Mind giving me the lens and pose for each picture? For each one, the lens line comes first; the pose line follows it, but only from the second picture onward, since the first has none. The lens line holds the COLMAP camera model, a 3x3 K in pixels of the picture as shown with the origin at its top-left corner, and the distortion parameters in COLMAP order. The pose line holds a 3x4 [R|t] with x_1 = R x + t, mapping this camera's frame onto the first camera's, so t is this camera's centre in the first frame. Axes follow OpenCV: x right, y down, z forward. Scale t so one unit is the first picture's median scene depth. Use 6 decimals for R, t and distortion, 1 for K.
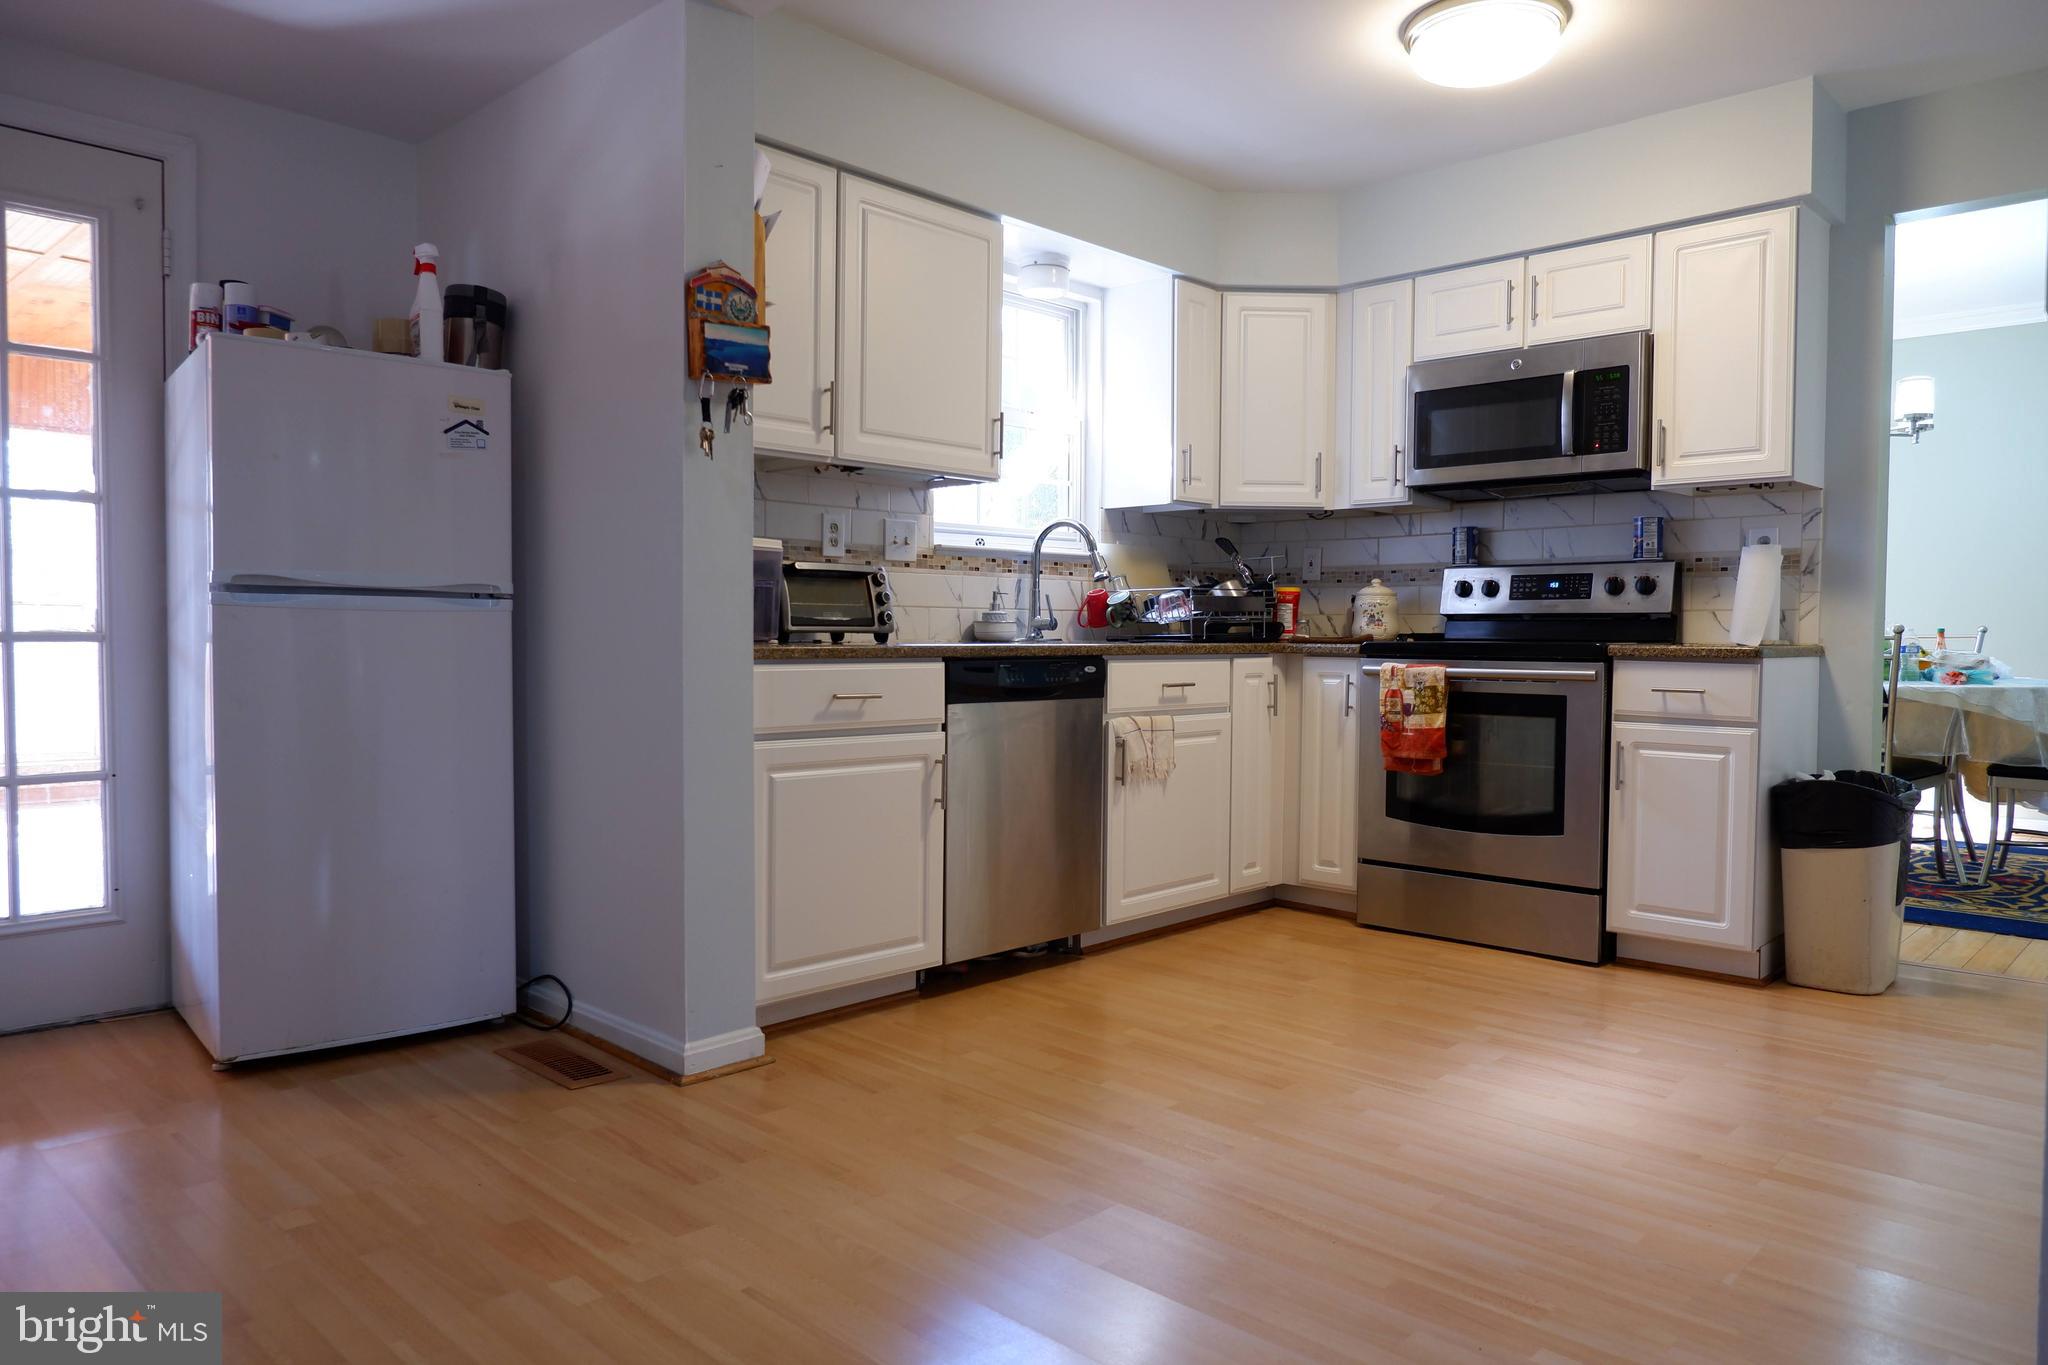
lens RADIAL K [[1340.6, 0, 1030.3], [0, 1340.6, 683.9], [0, 0, 1]] dist [-0.006299, -0.003597]
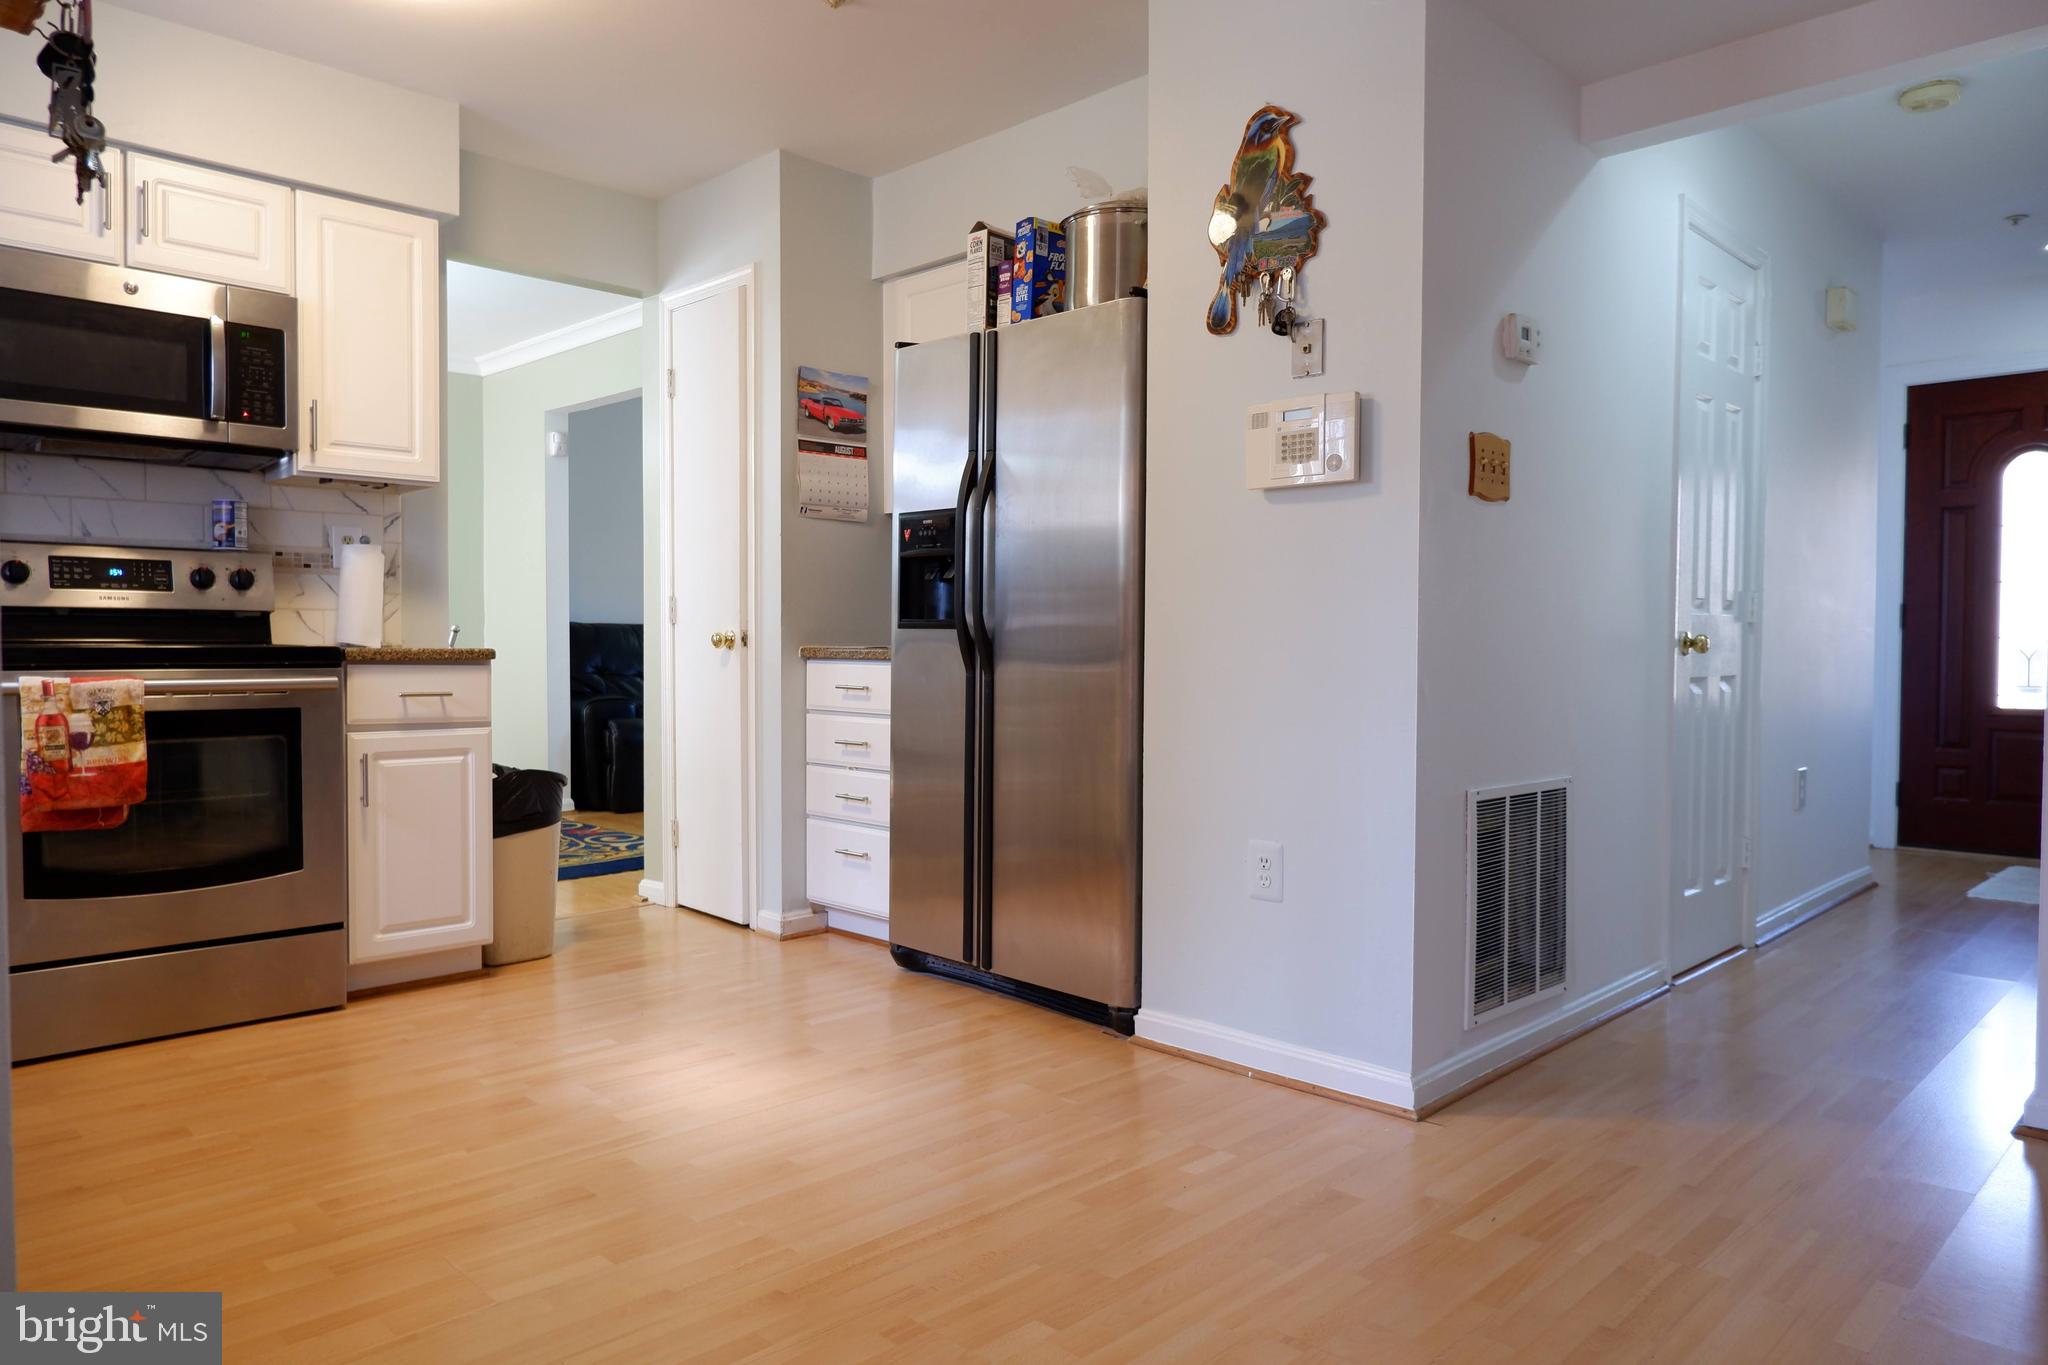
lens RADIAL K [[1340.6, 0, 1030.3], [0, 1340.6, 683.9], [0, 0, 1]] dist [-0.006299, -0.003597]
pose [[0.019755, -0.036415, 0.999141, -0.424007], [0.030314, 0.998899, 0.035807, -0.021699], [-0.999345, 0.029580, 0.020837, 0.487188]]
